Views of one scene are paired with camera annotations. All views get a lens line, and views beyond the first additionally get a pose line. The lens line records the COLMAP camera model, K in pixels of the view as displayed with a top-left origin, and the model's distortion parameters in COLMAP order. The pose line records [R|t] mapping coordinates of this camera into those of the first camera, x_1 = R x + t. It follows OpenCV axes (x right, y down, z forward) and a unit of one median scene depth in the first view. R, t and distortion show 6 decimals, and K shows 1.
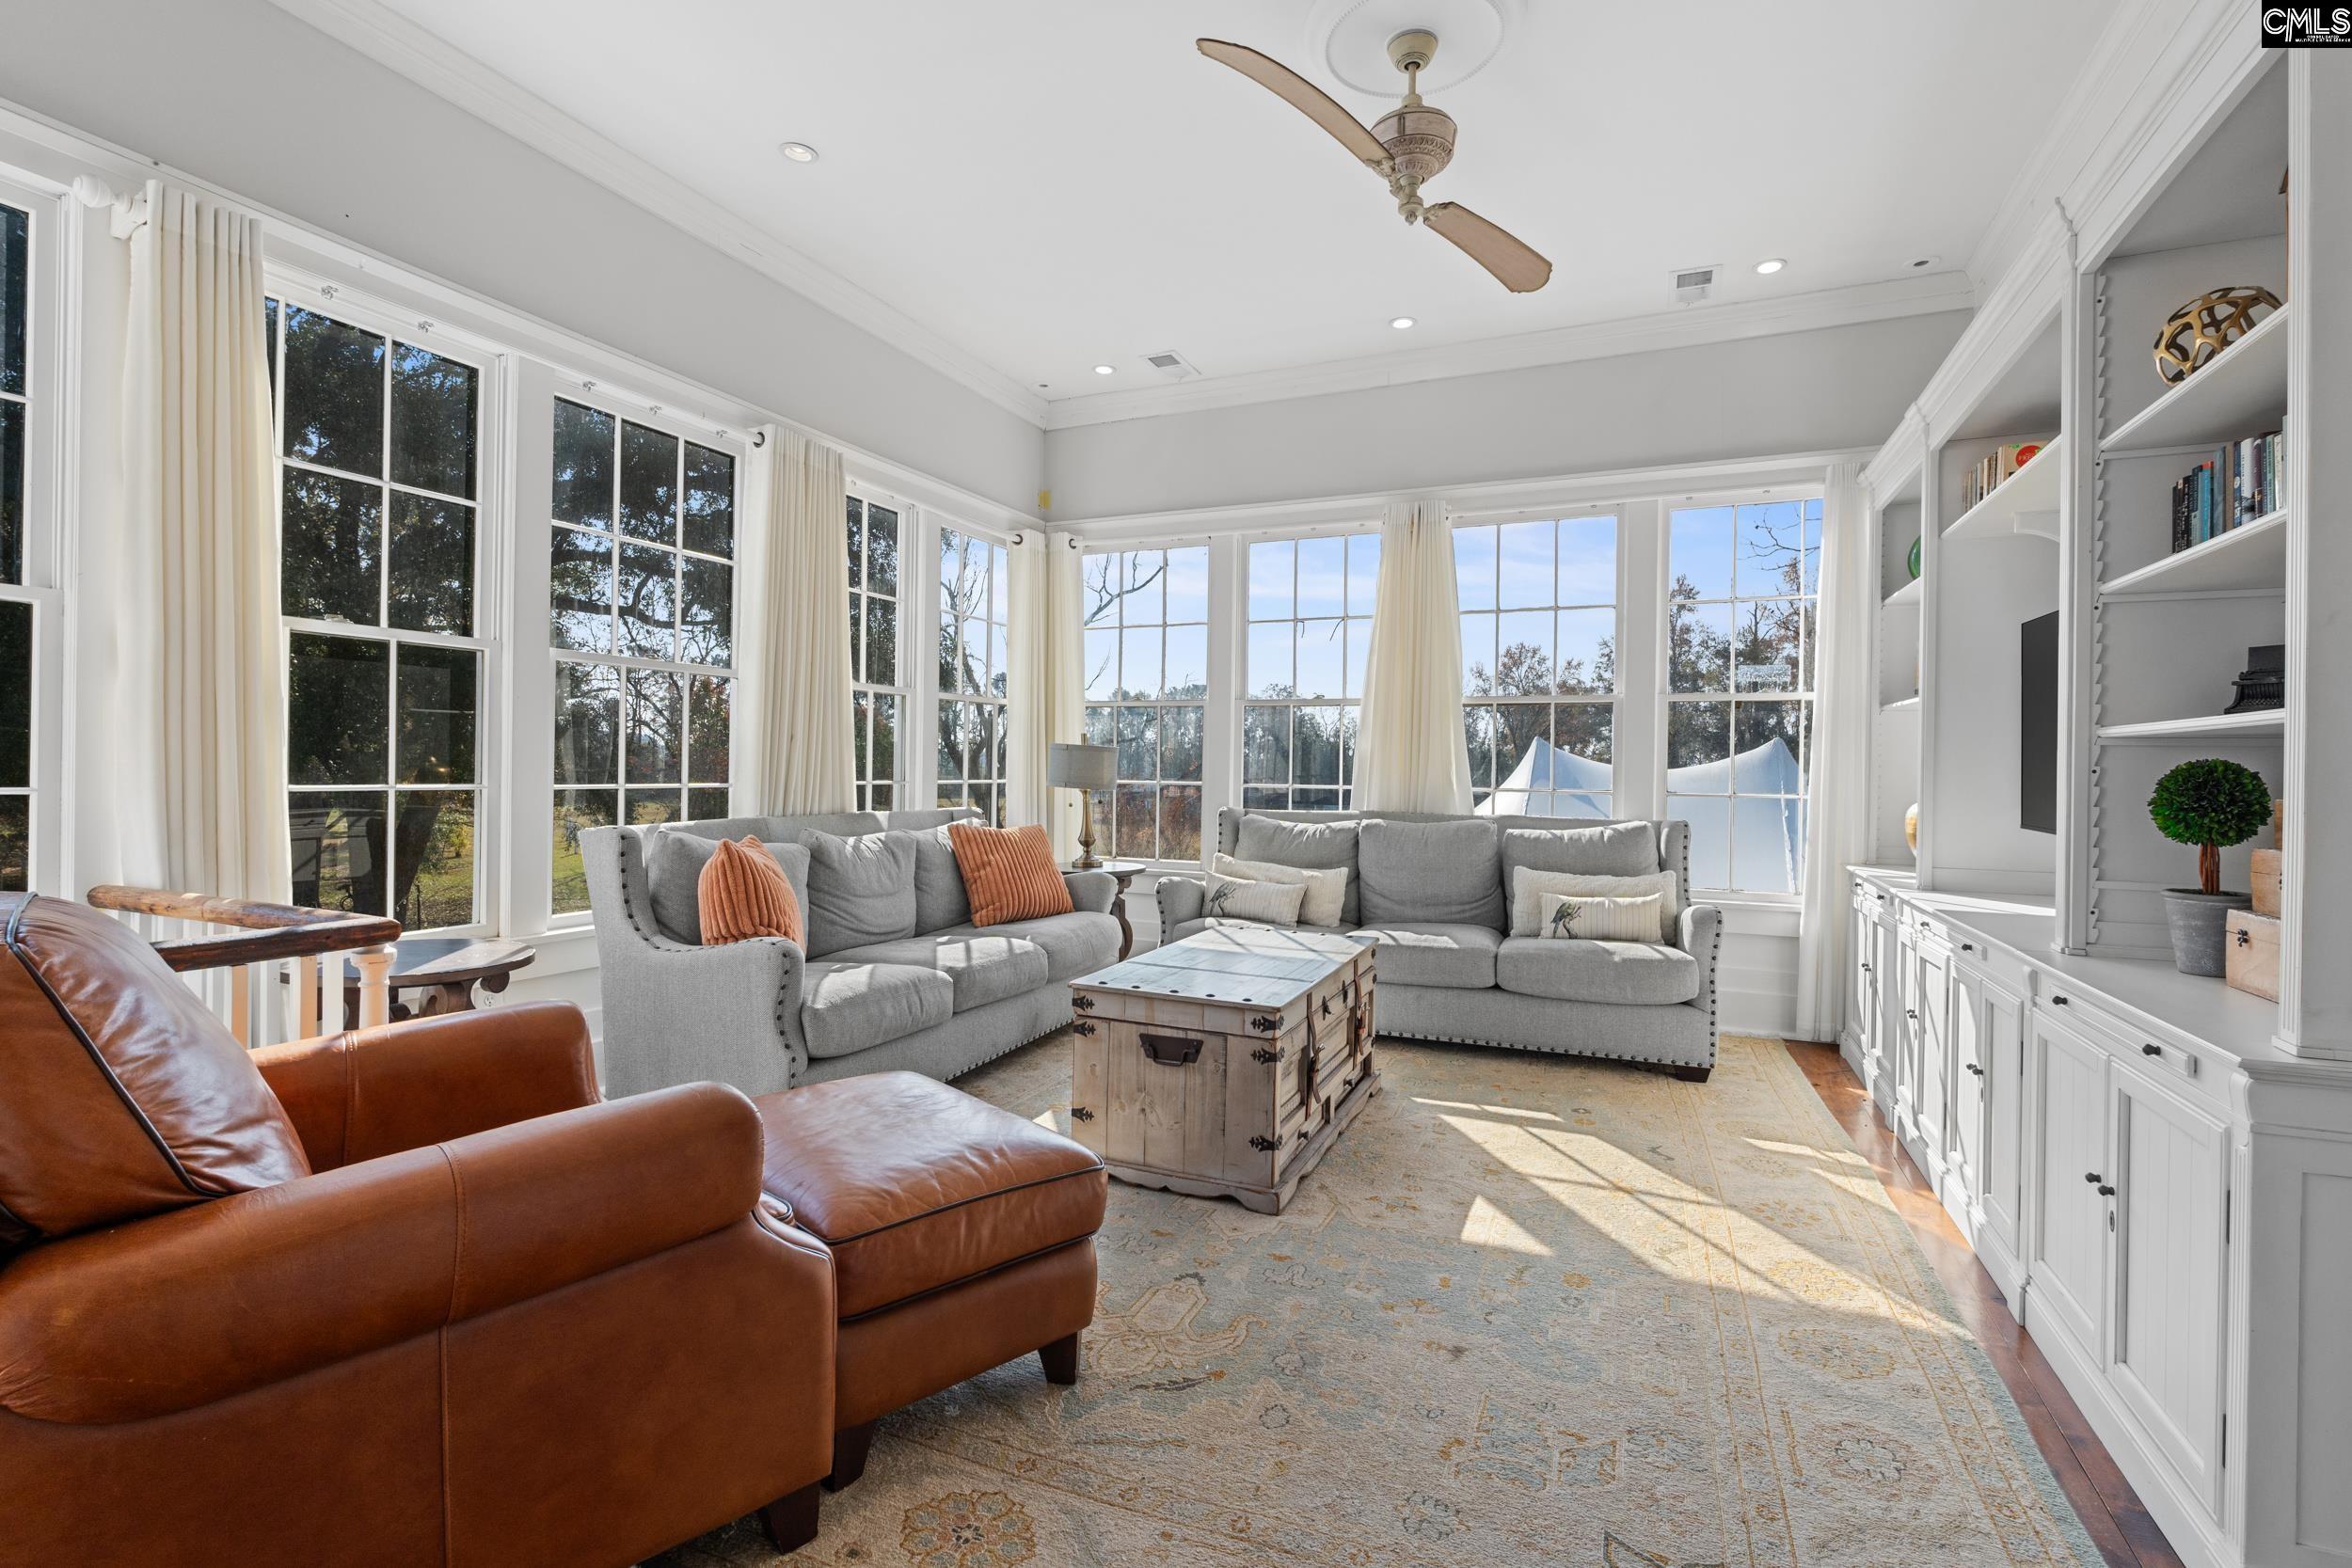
lens RADIAL K [[1080.1, 0, 1158.2], [0, 1080.1, 769.3], [0, 0, 1]] dist [-0.017300, -0.000582]
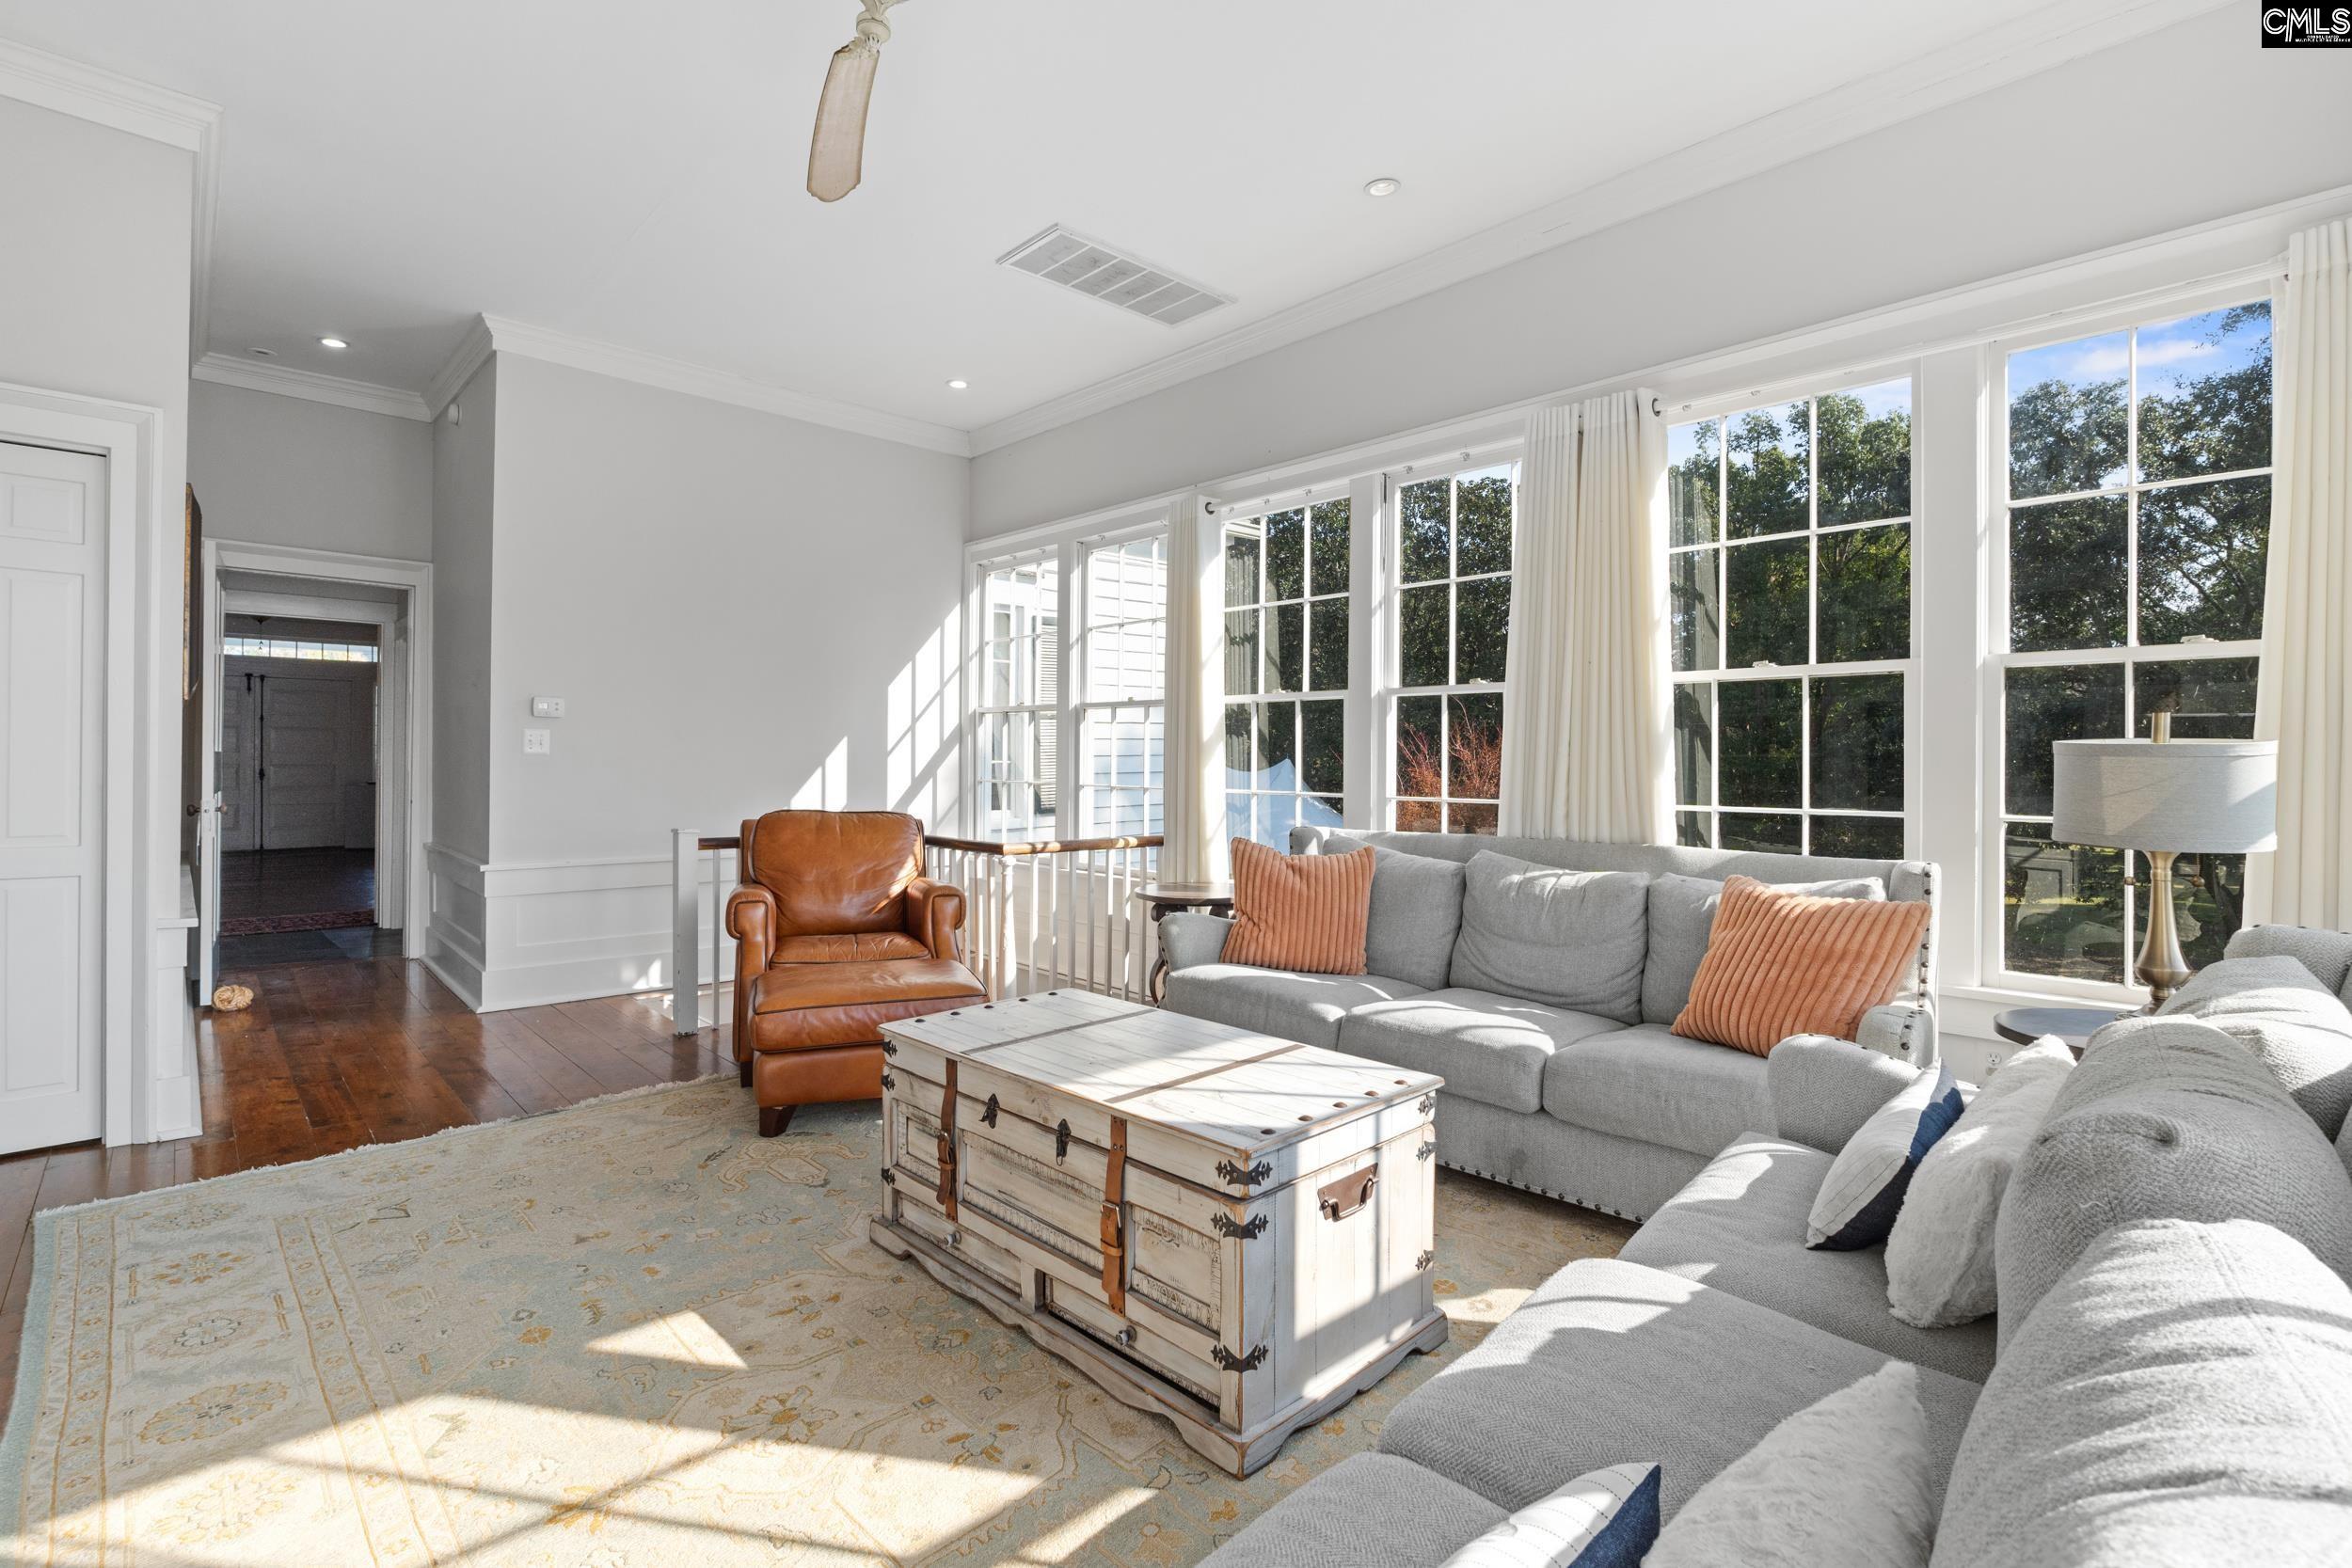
lens RADIAL K [[1080.1, 0, 1155.9], [0, 1080.1, 775.7], [0, 0, 1]] dist [-0.017300, -0.000582]
pose [[-0.385430, -0.014971, -0.922616, 0.809444], [-0.021980, 0.999734, -0.007040, 0.007057], [0.922475, 0.017566, -0.385656, 1.441875]]
